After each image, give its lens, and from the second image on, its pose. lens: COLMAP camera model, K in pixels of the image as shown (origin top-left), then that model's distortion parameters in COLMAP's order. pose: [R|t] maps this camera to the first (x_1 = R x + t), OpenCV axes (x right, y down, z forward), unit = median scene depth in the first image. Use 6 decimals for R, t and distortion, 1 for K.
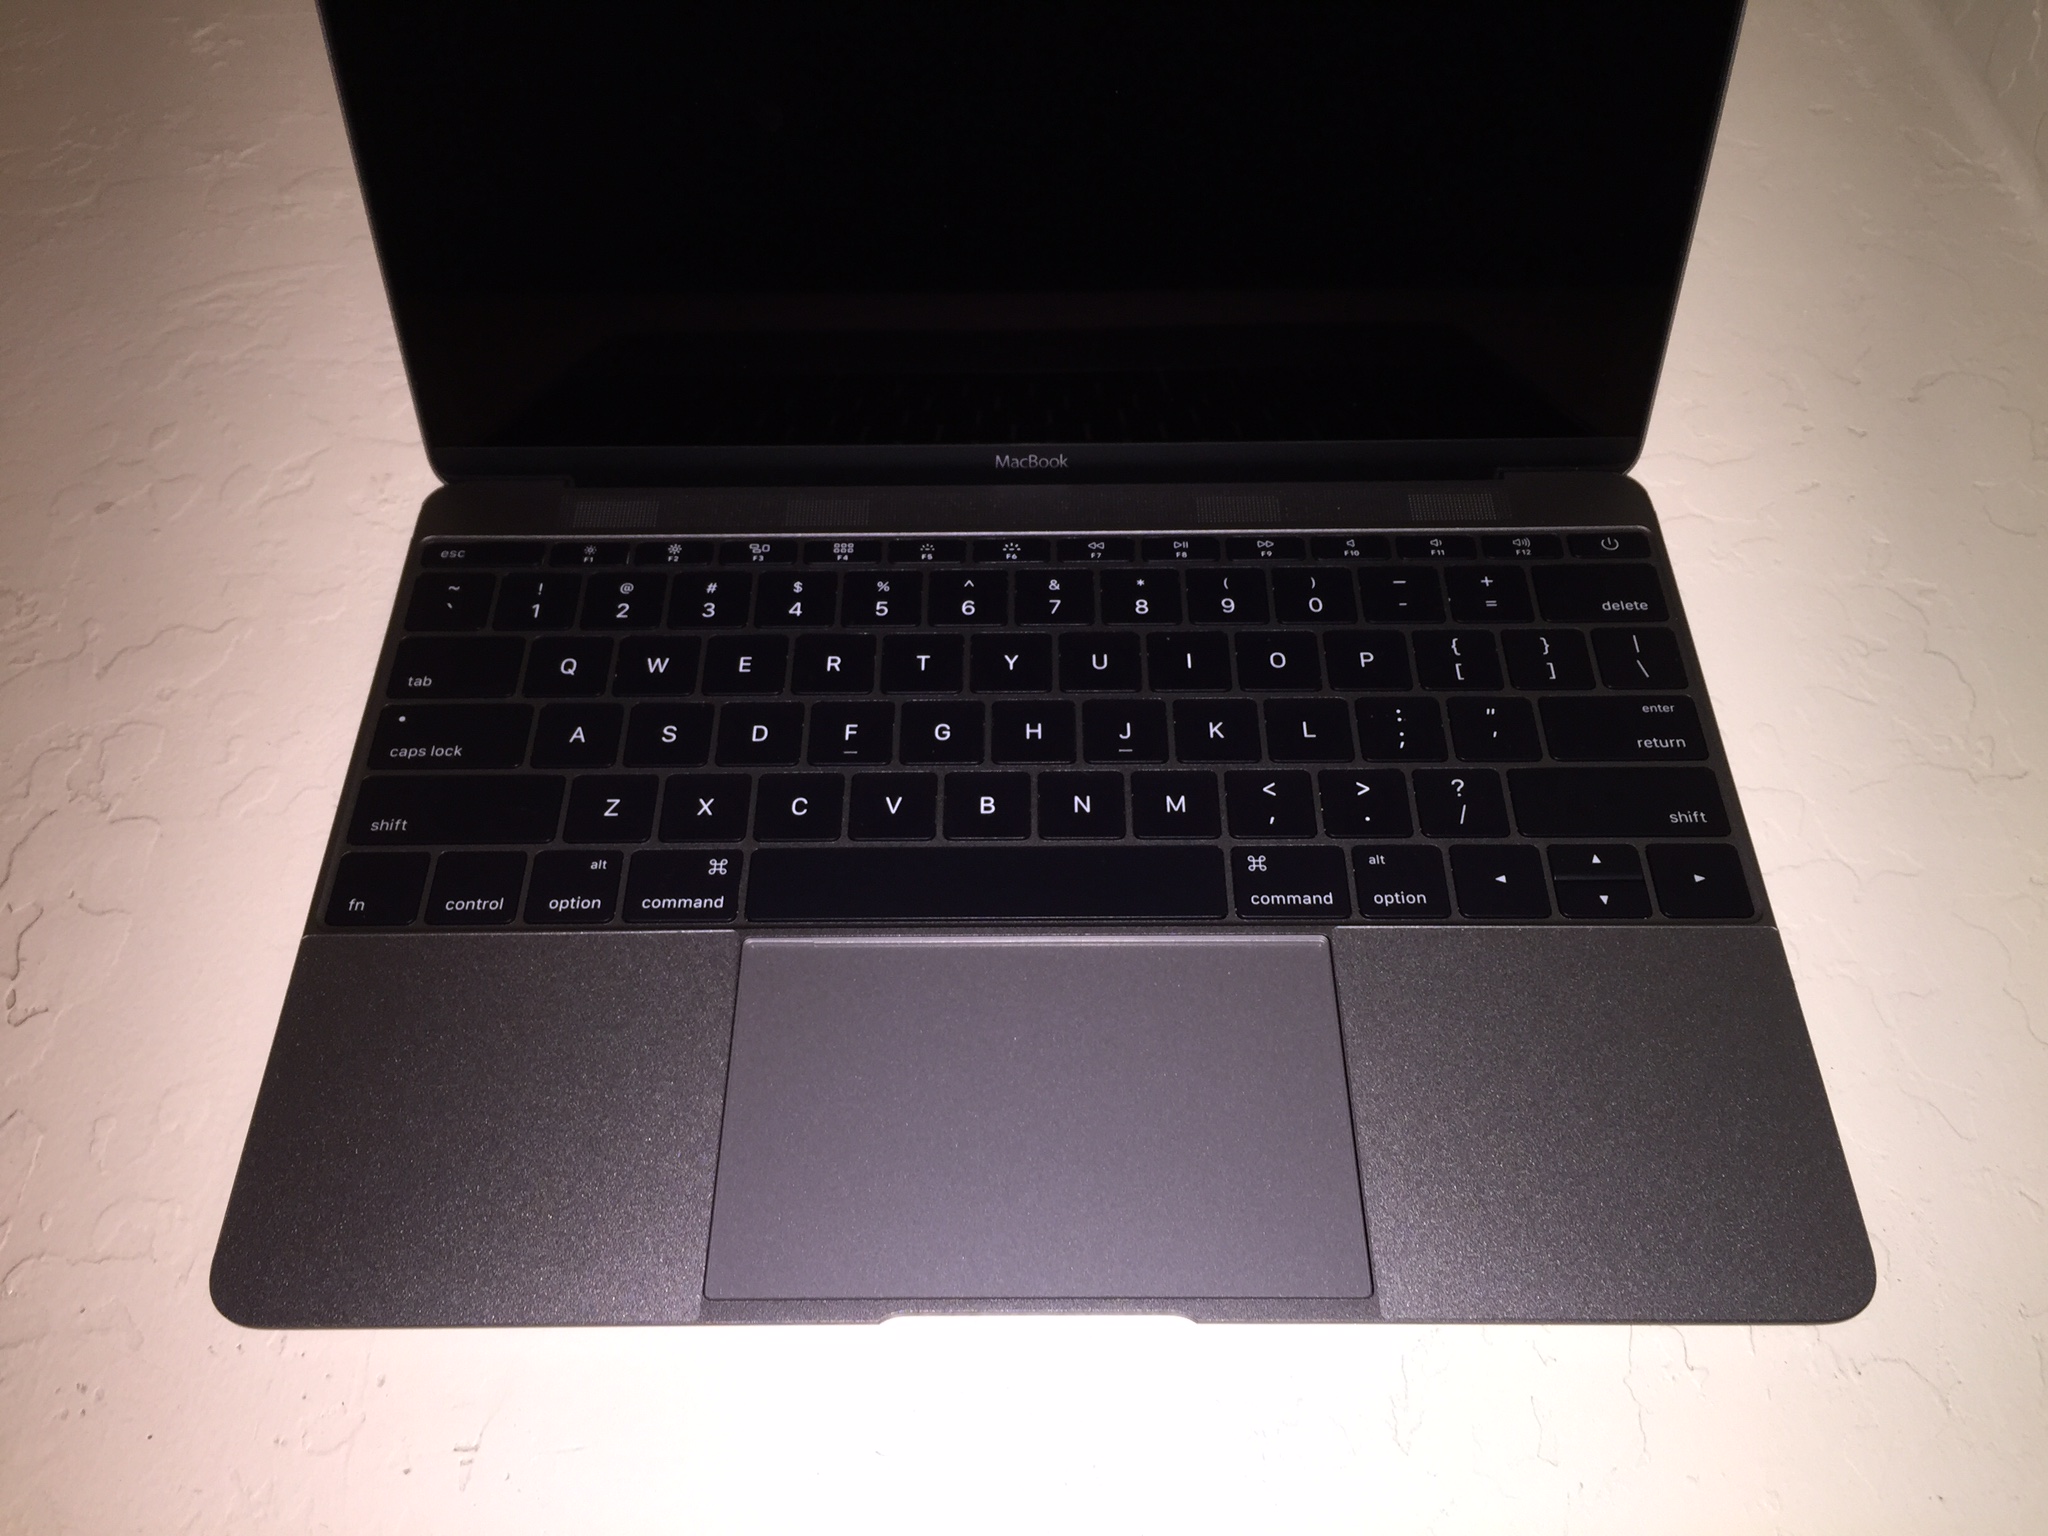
lens RADIAL K [[1804.5, 0, 1024.0], [0, 1804.5, 768.0], [0, 0, 1]] dist [0.095451, -0.176937]
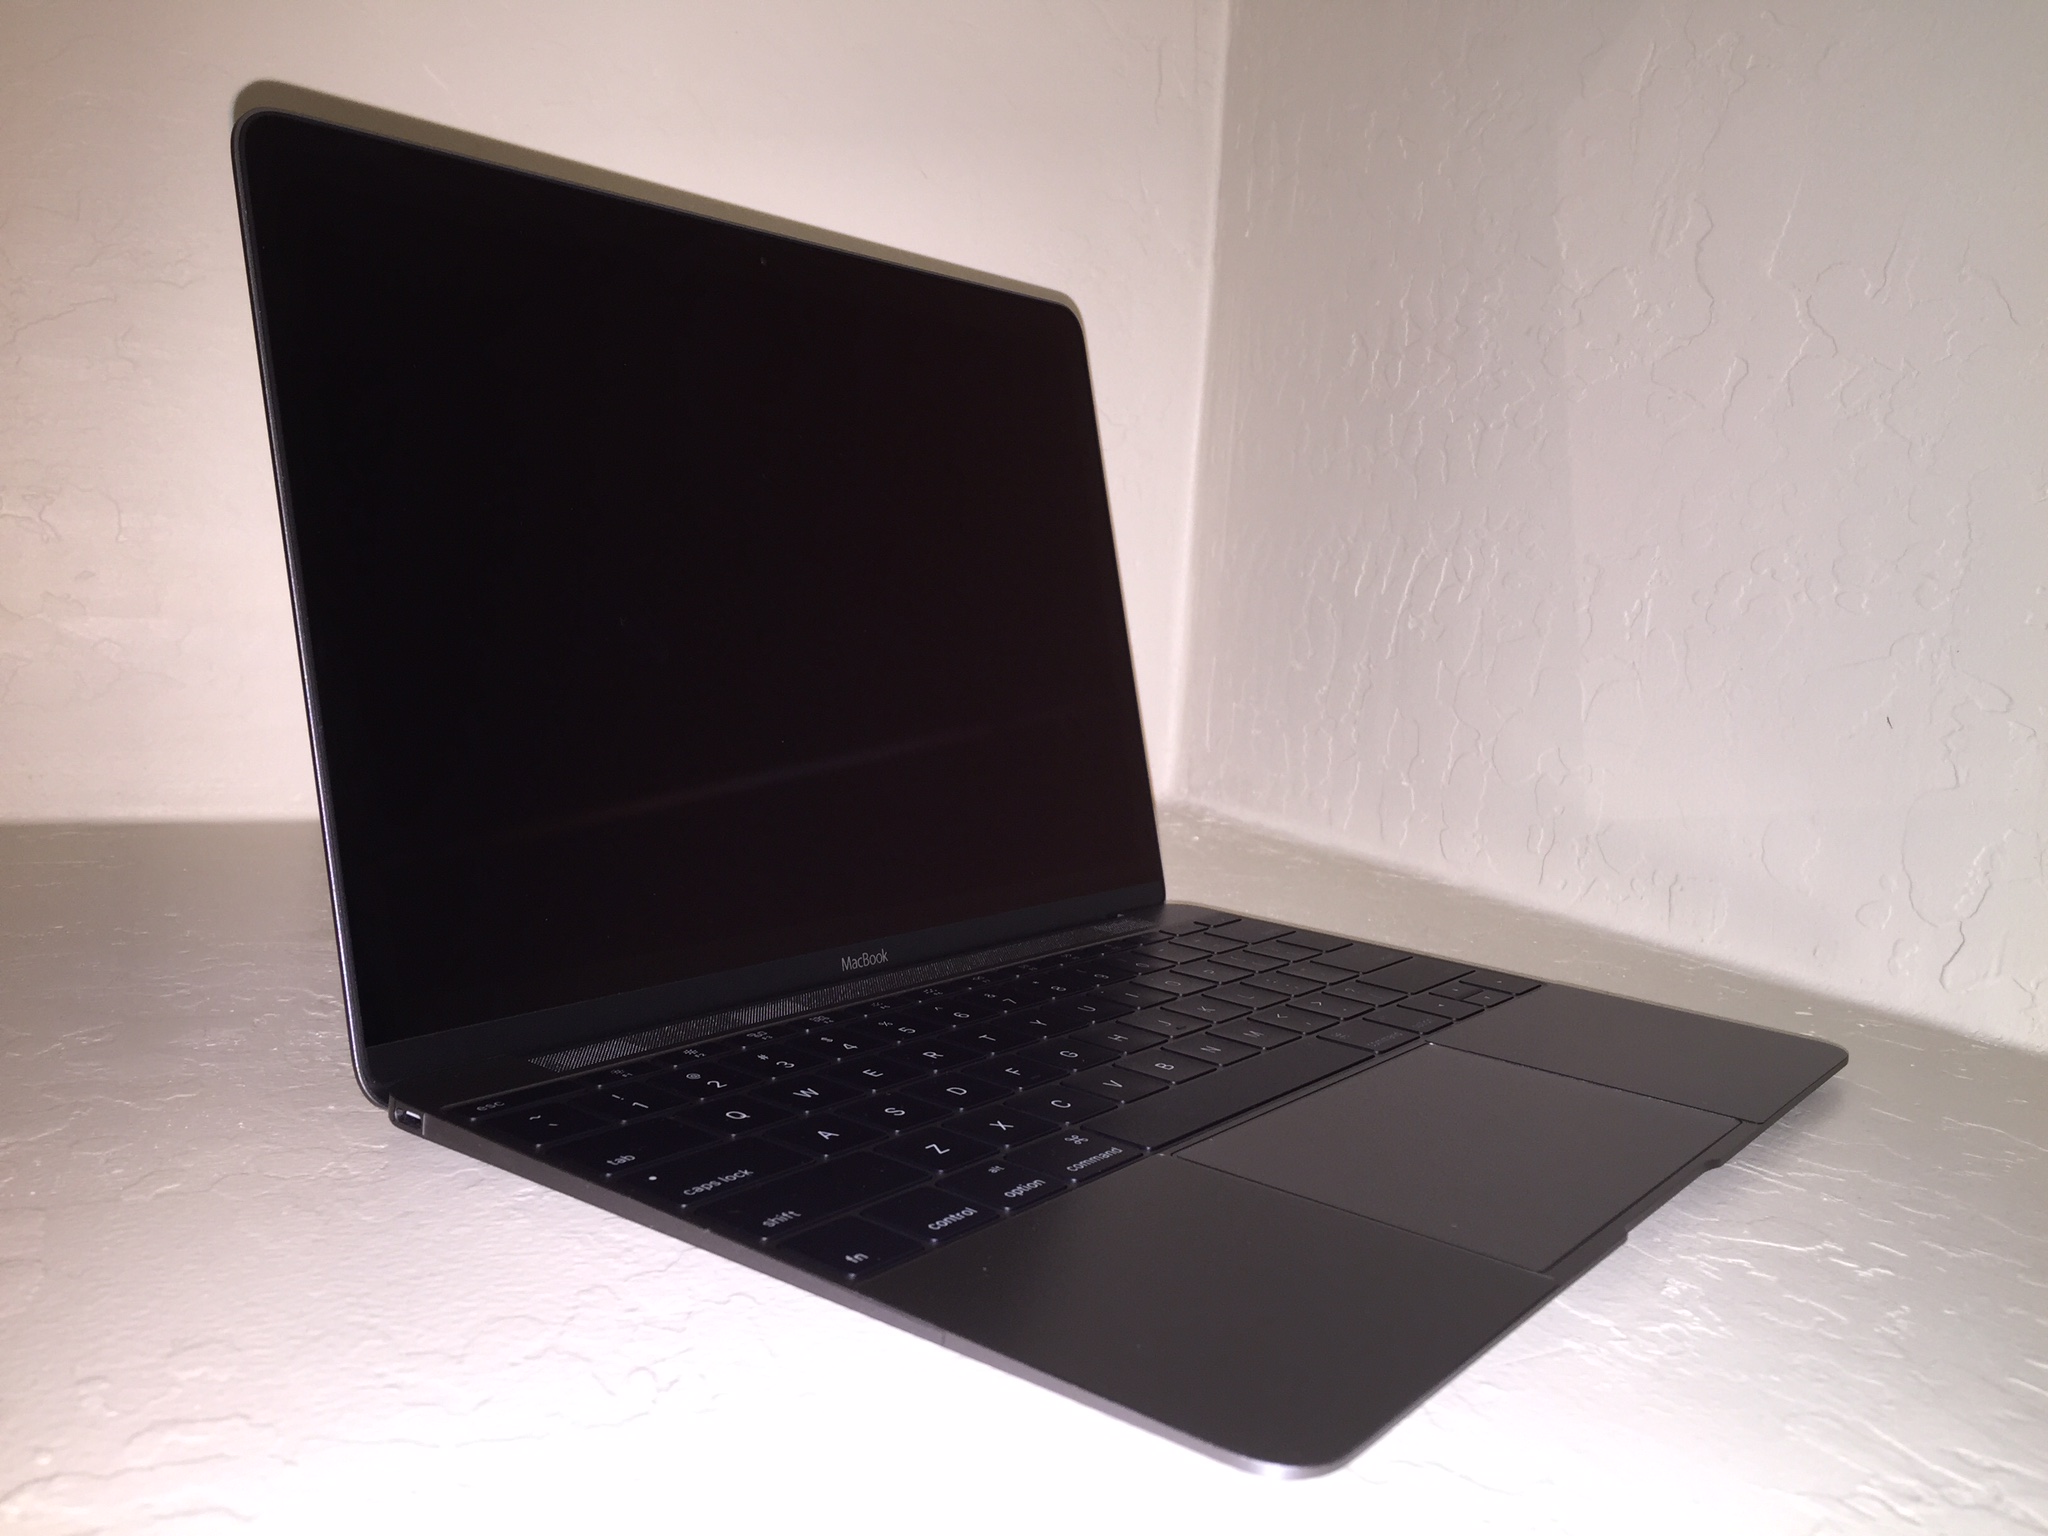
lens RADIAL K [[1804.5, 0, 1024.0], [0, 1804.5, 768.0], [0, 0, 1]] dist [0.095451, -0.176937]
pose [[0.596133, -0.044999, 0.801624, -0.909451], [0.600129, 0.688231, -0.407656, 0.282367], [-0.533358, 0.724094, 0.437283, 0.452155]]
